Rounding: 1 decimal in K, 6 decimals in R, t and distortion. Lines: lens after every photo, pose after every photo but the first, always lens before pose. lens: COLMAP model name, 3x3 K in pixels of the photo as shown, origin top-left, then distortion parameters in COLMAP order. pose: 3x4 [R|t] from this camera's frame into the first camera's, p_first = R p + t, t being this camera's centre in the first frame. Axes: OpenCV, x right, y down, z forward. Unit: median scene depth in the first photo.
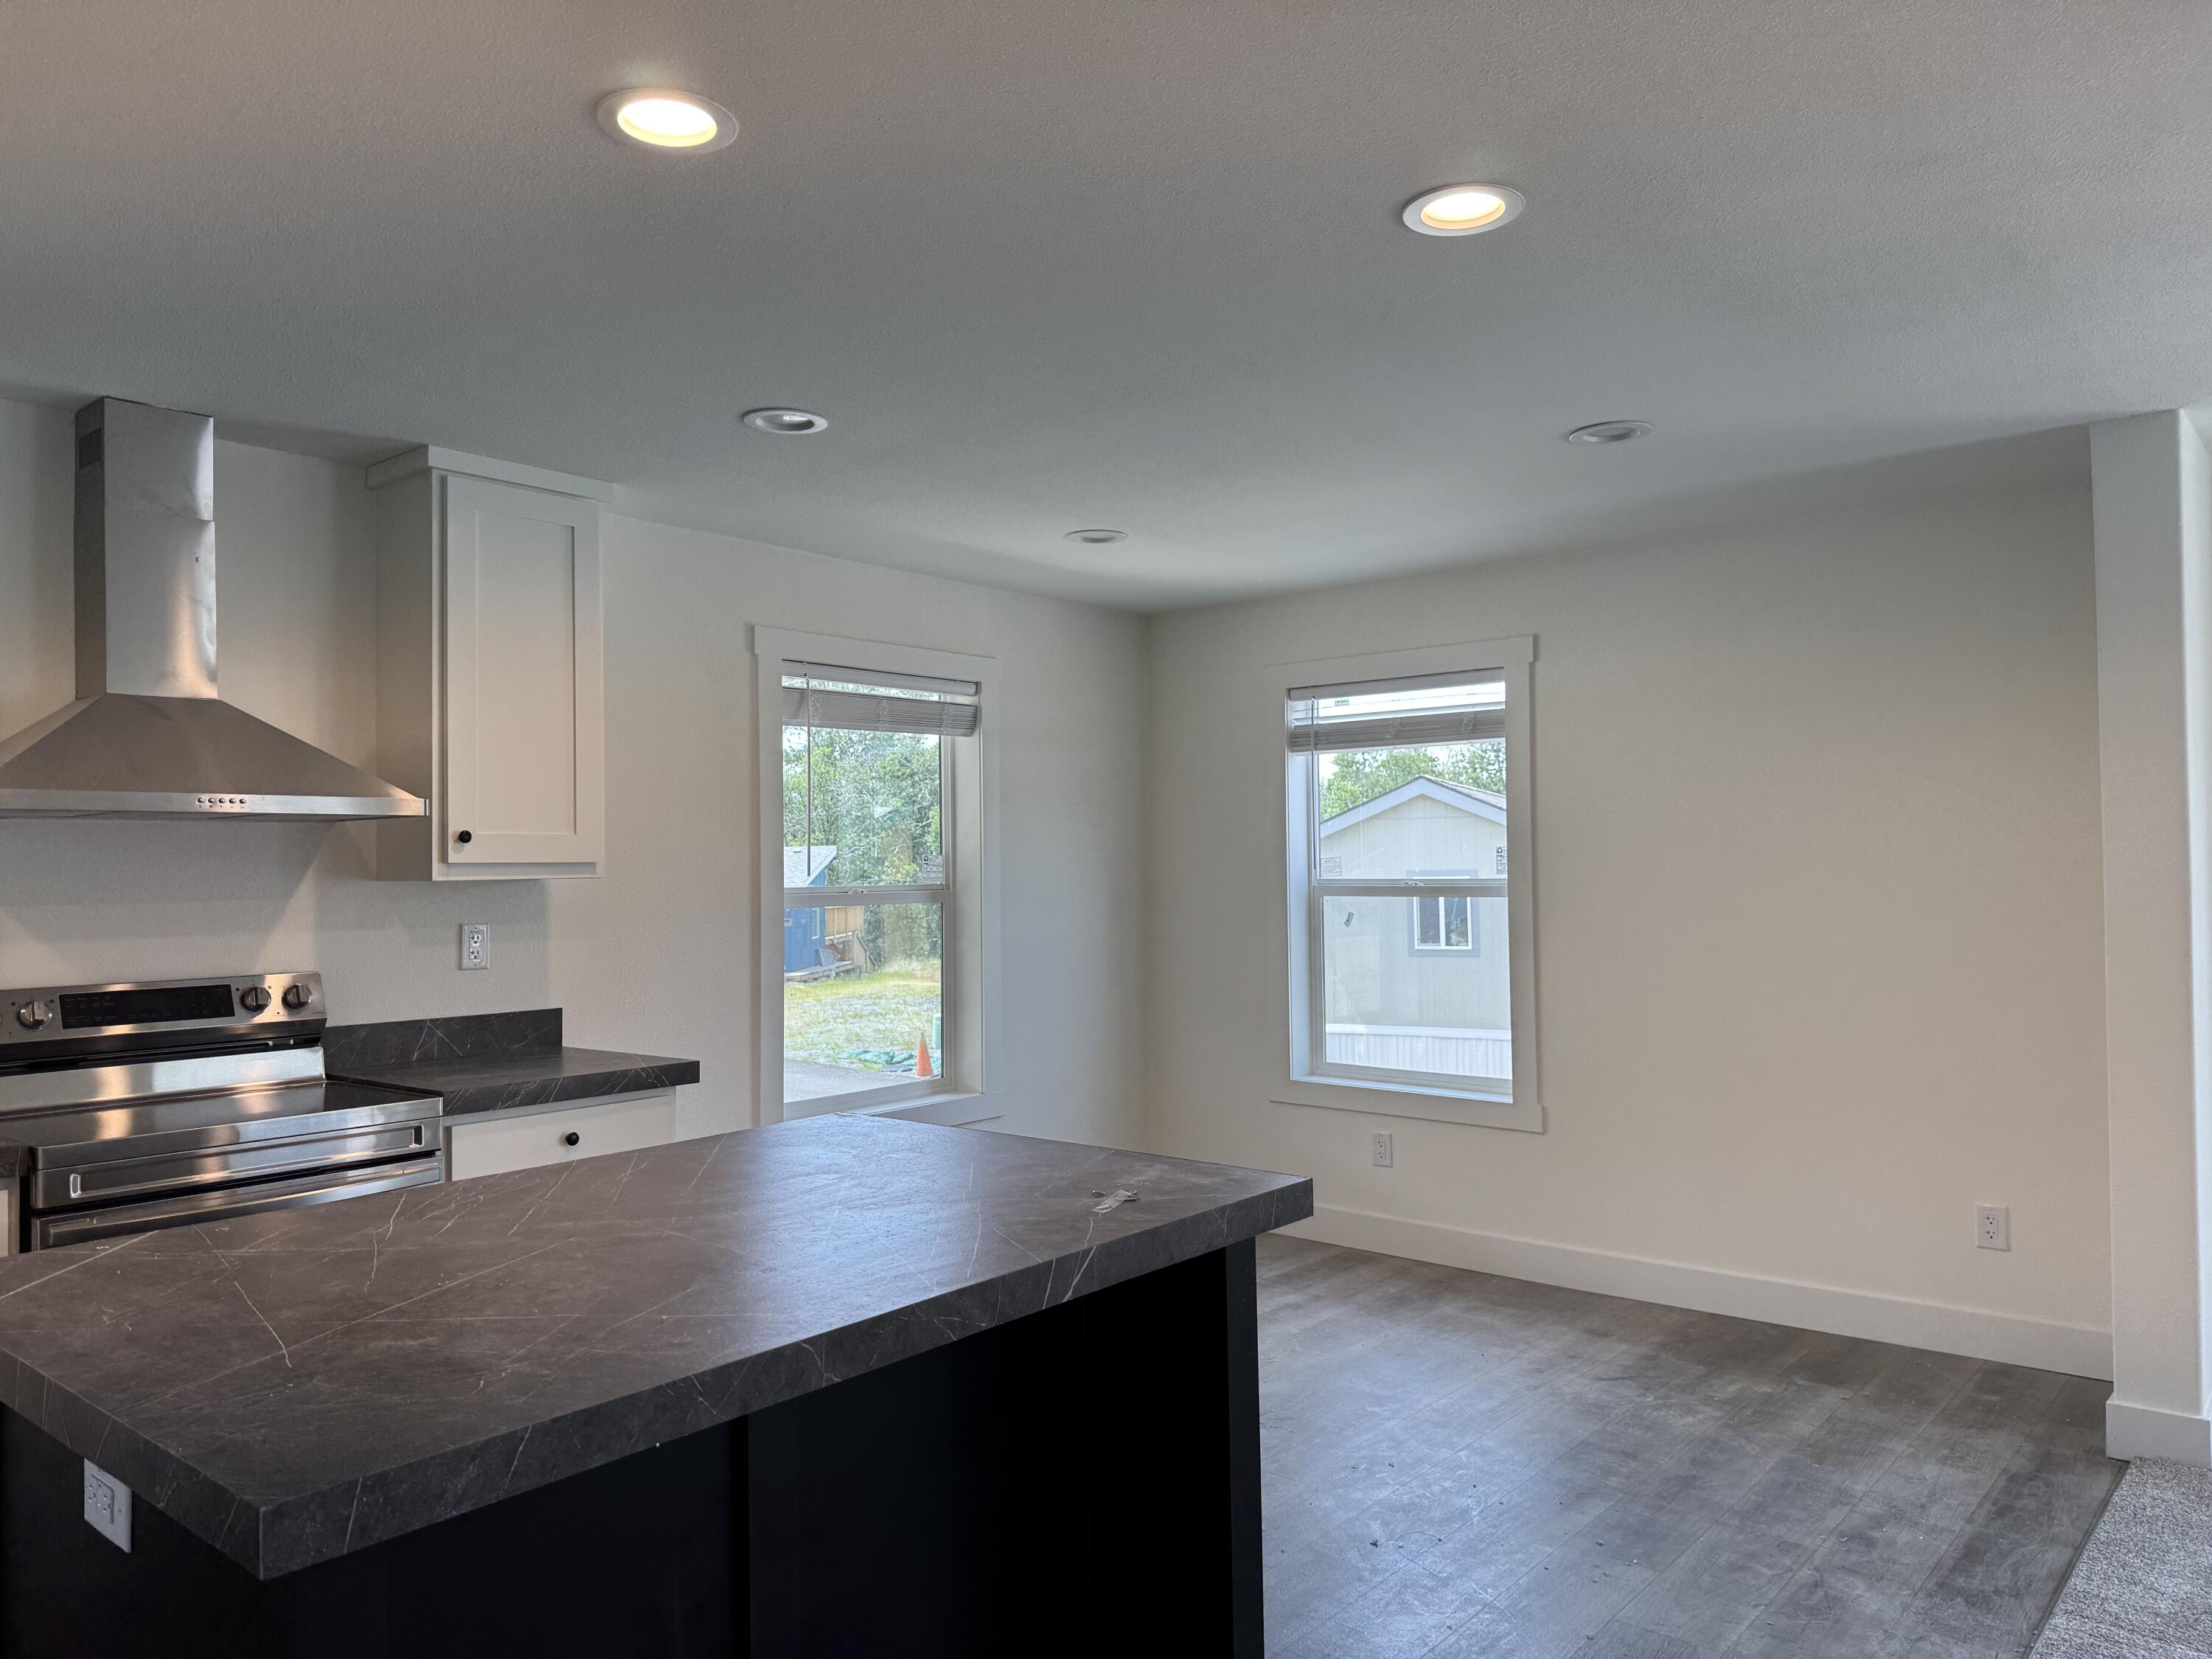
lens RADIAL K [[1545.7, 0, 1110.9], [0, 1545.7, 836.1], [0, 0, 1]] dist [0.094156, -0.127775]
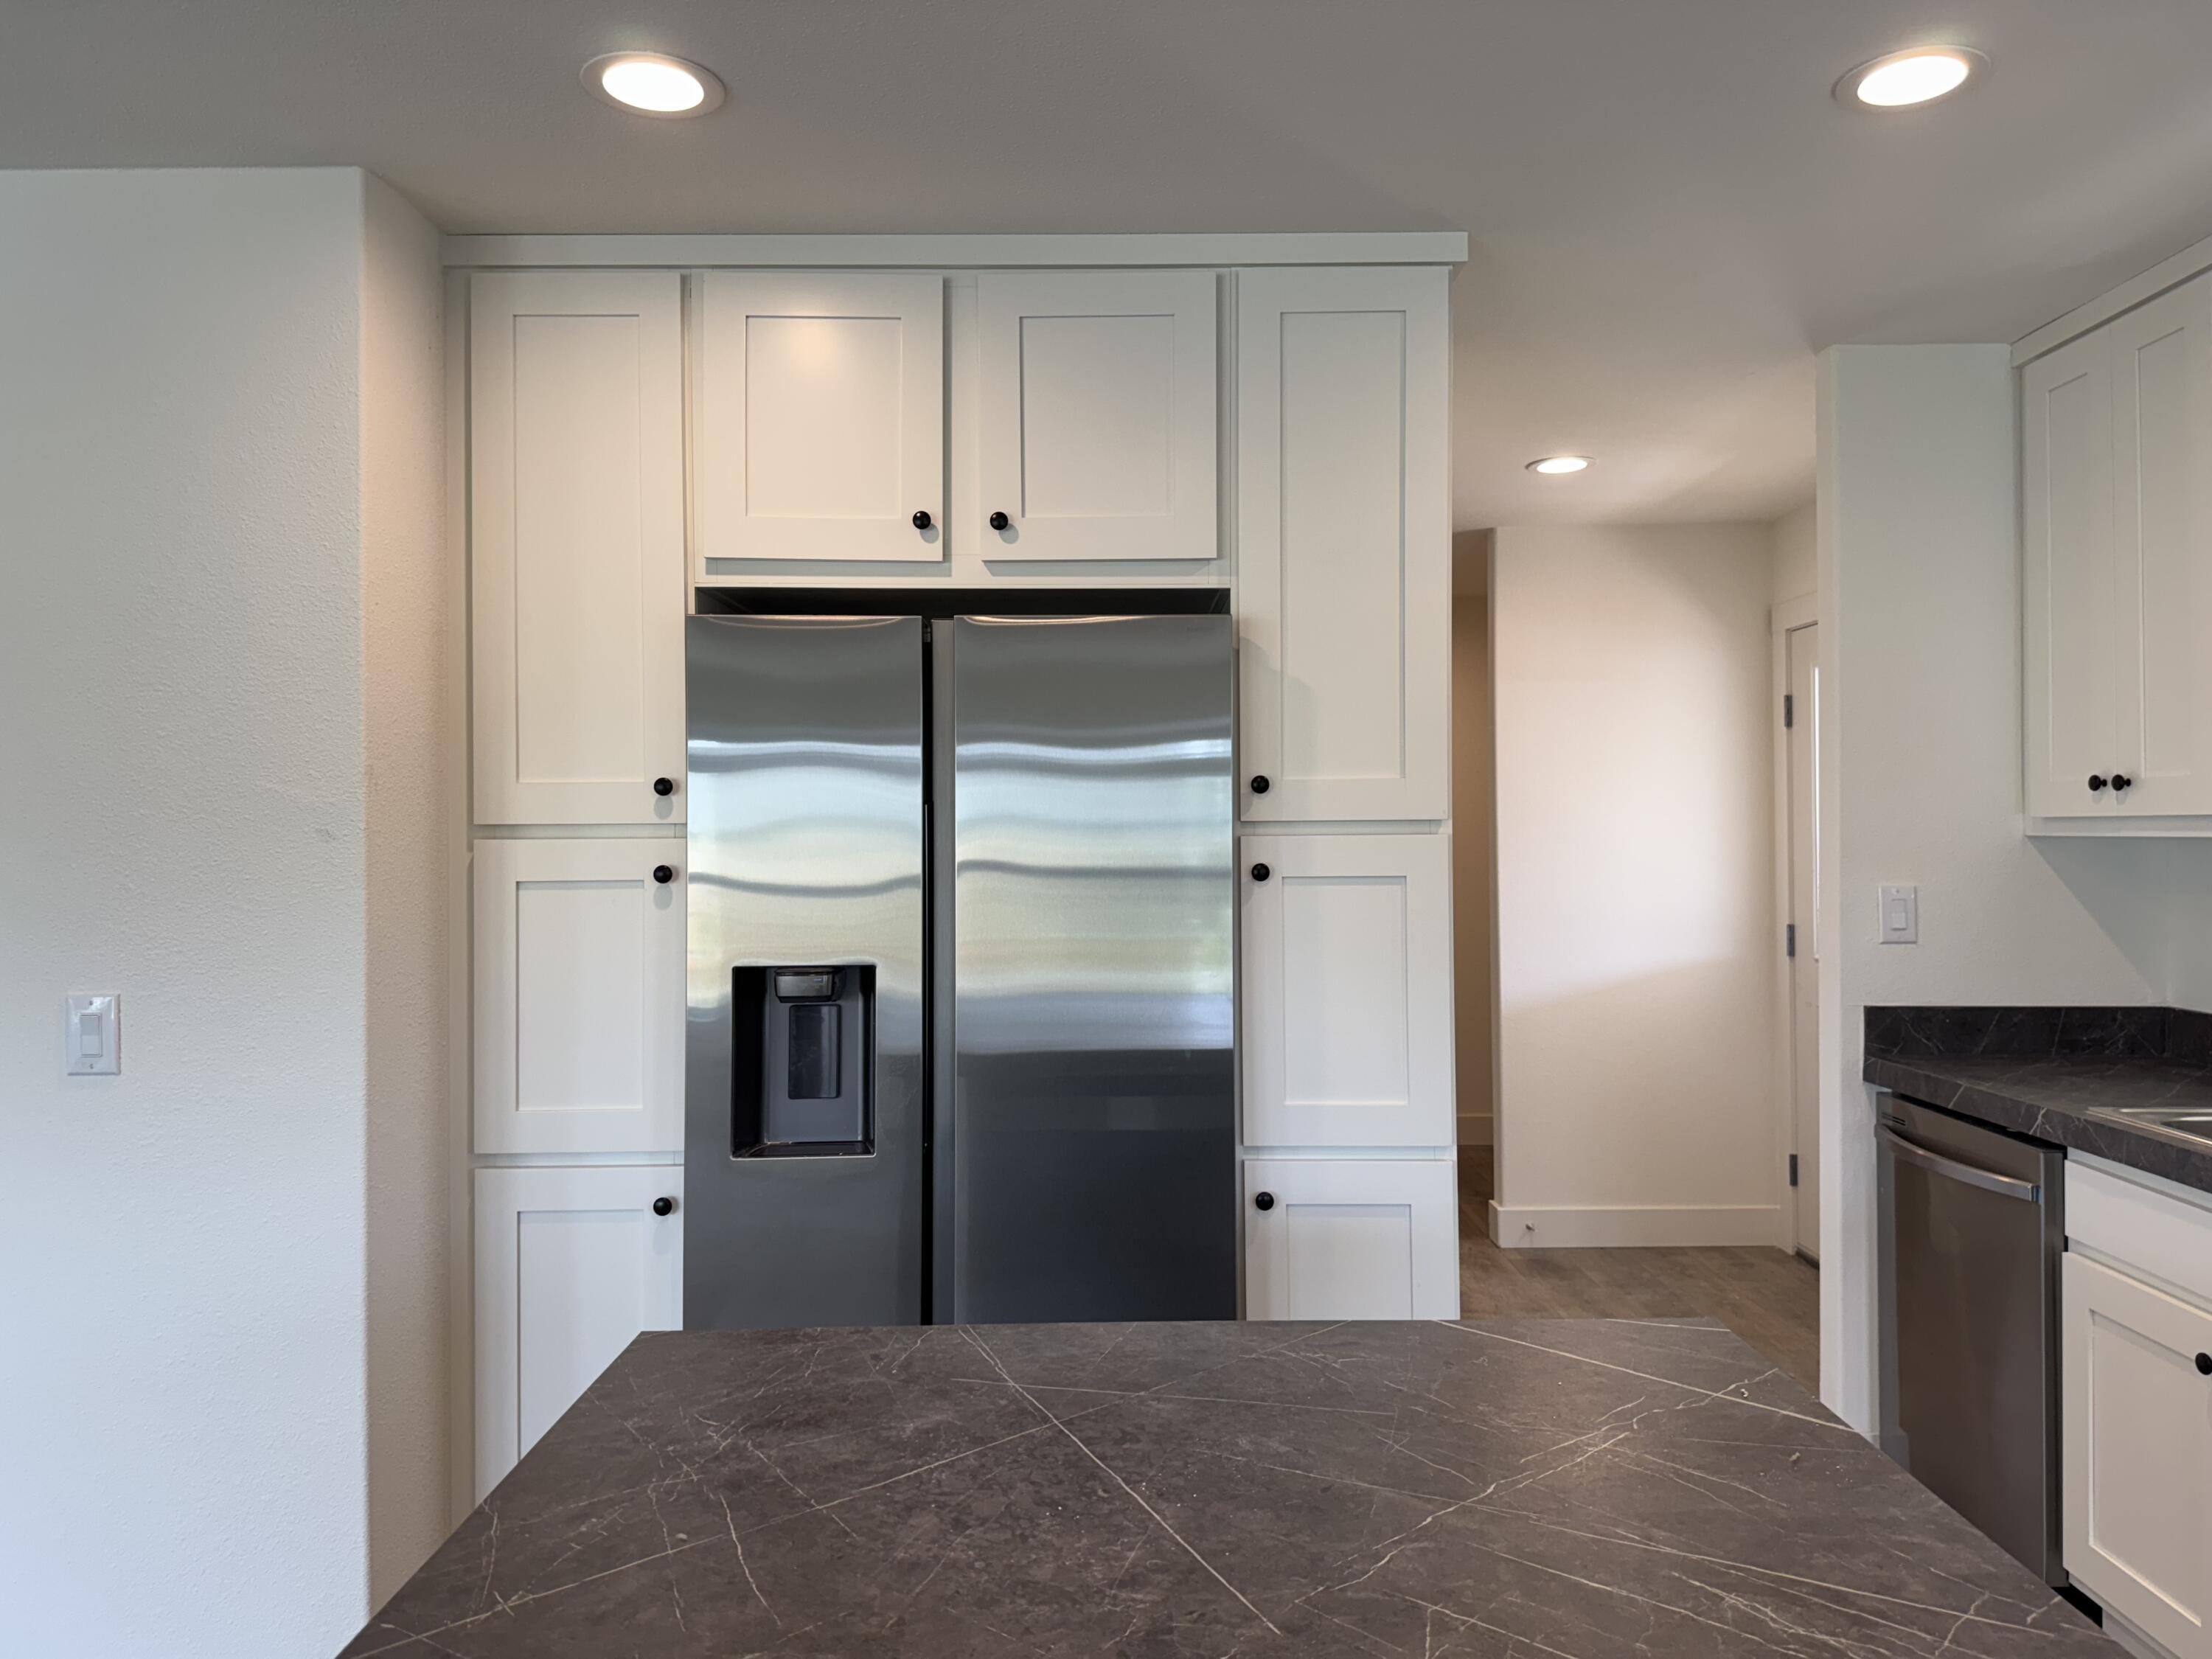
lens RADIAL K [[1546.8, 0, 1109.5], [0, 1546.8, 822.7], [0, 0, 1]] dist [0.096135, -0.132311]
pose [[-0.767821, 0.014410, -0.640503, -0.002202], [0.026819, 0.999594, -0.009662, 0.008029], [0.640103, -0.024596, -0.767895, 0.696109]]
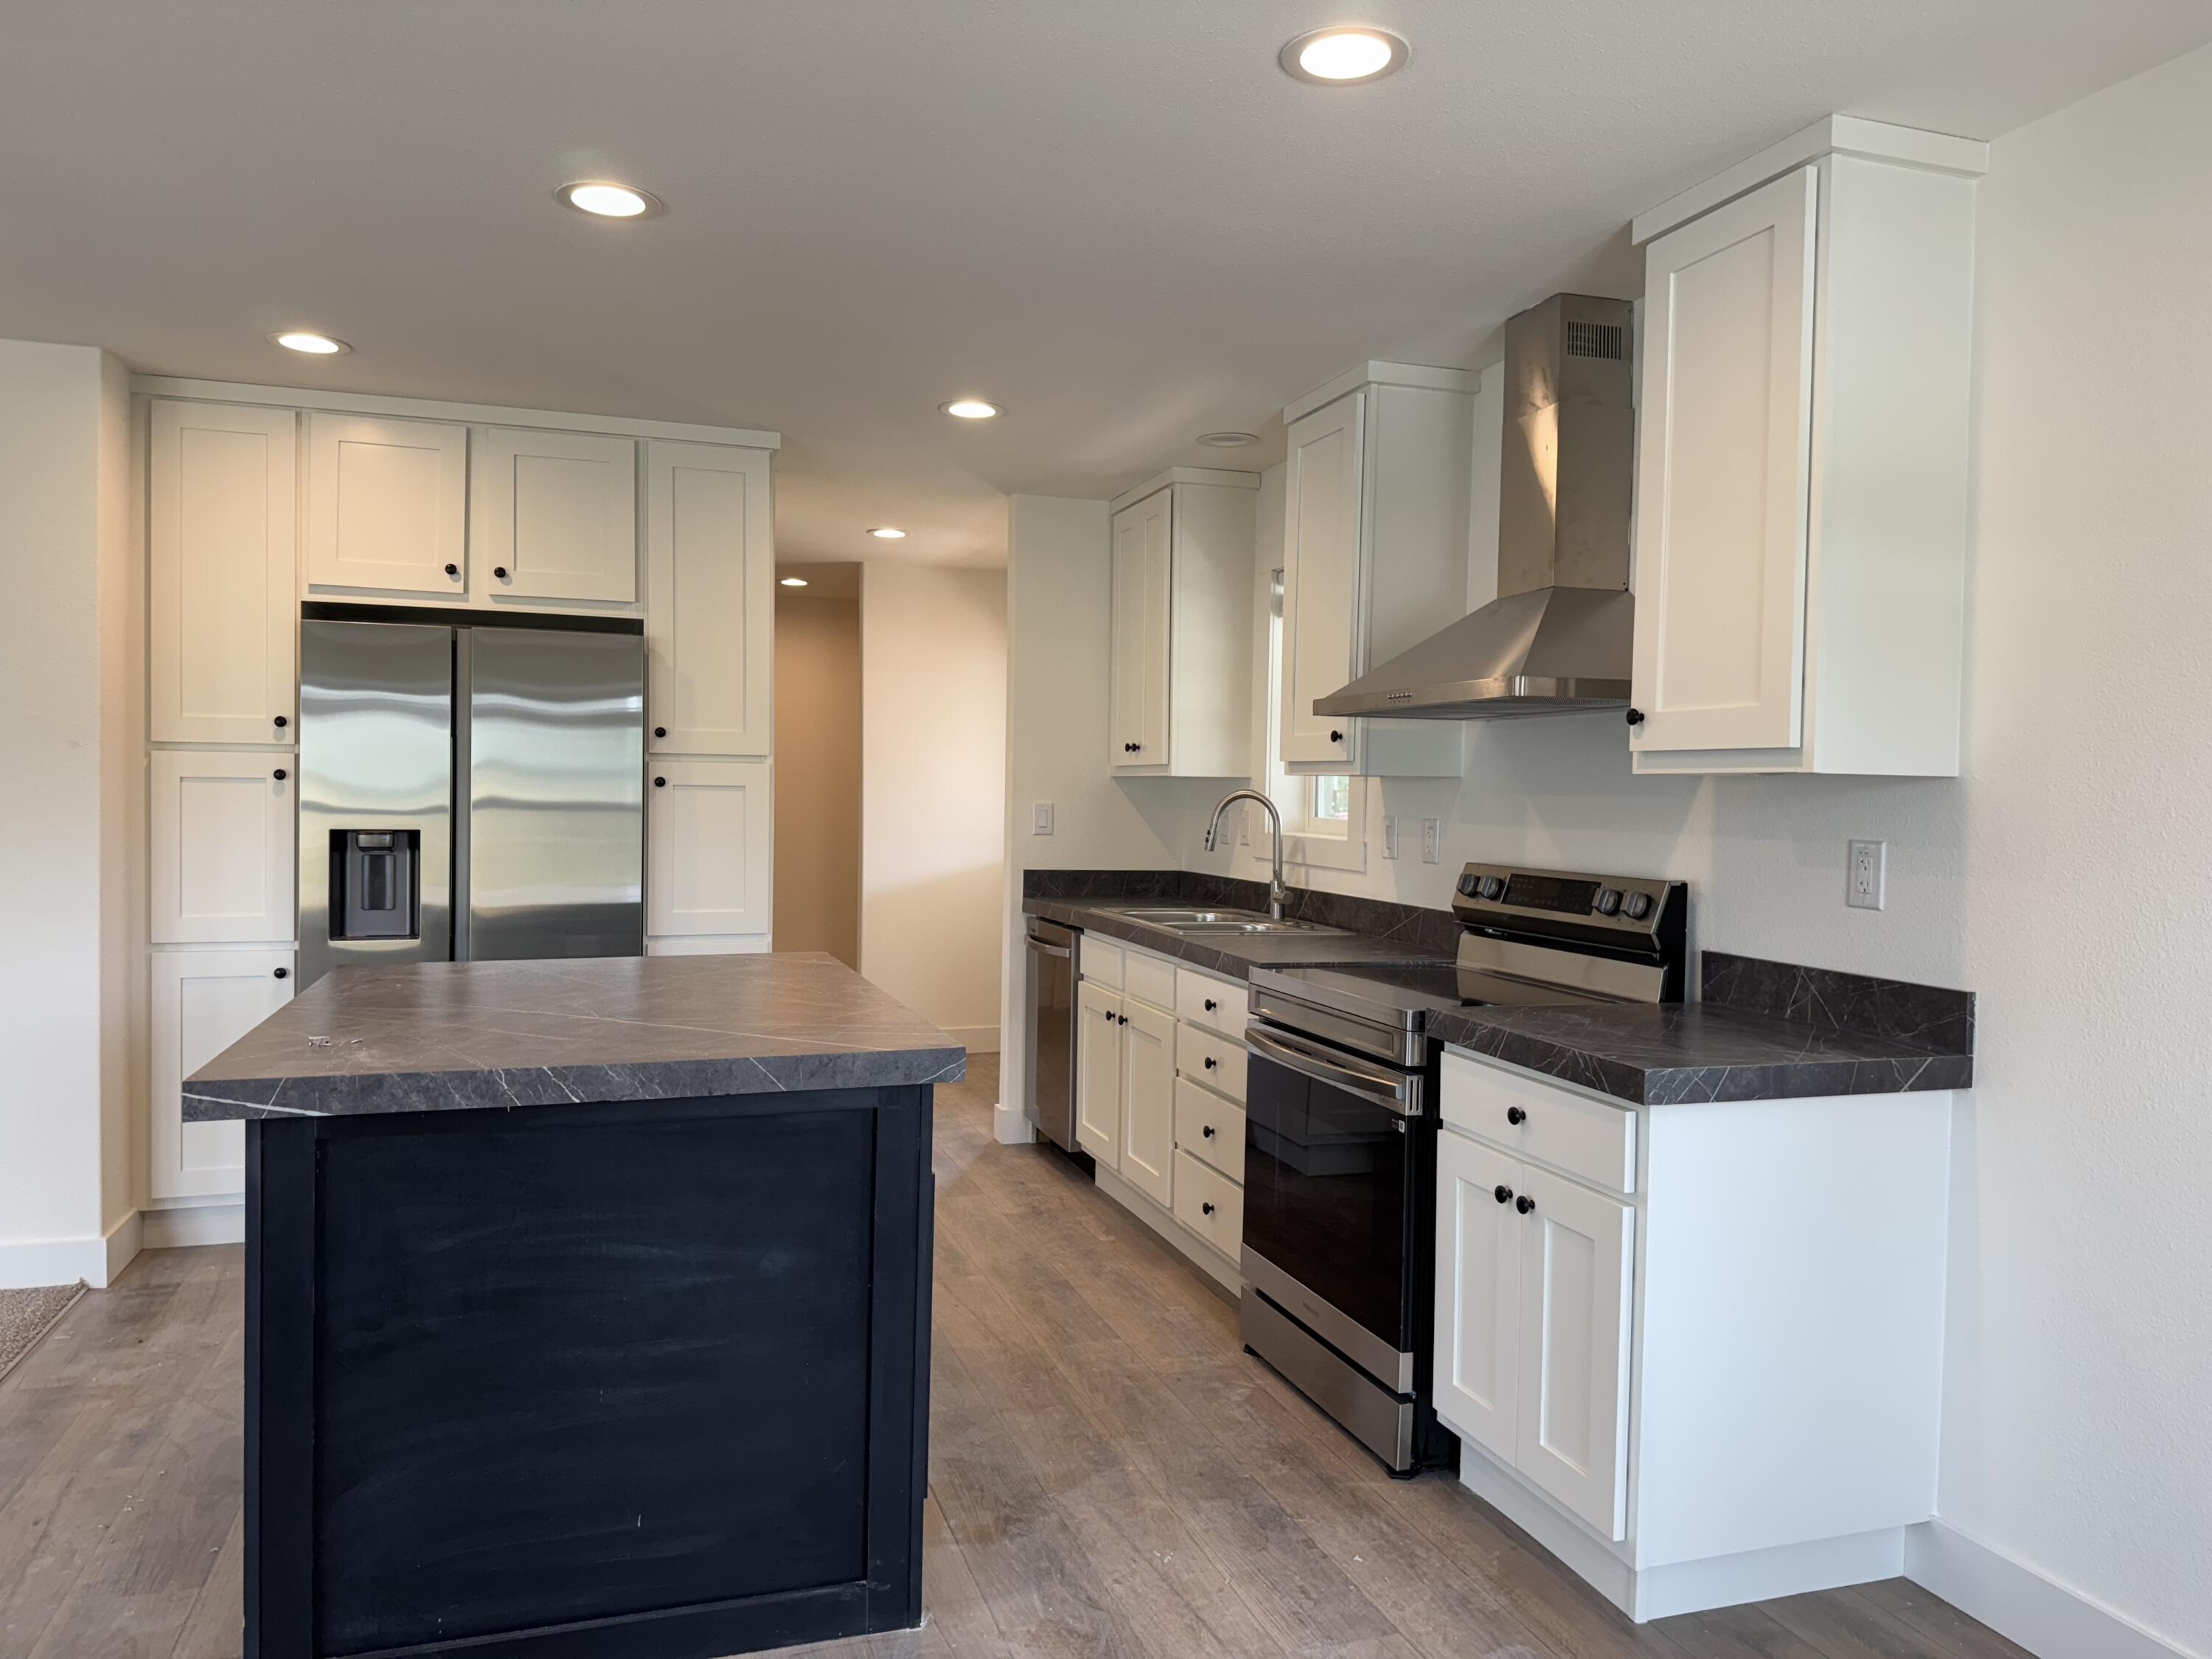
lens RADIAL K [[1544.8, 0, 1129.7], [0, 1544.8, 840.4], [0, 0, 1]] dist [0.069620, -0.120535]
pose [[-0.514519, 0.031807, -0.856889, 0.364317], [0.006970, 0.999434, 0.032912, 0.033616], [0.857450, 0.010961, -0.514450, 1.156621]]
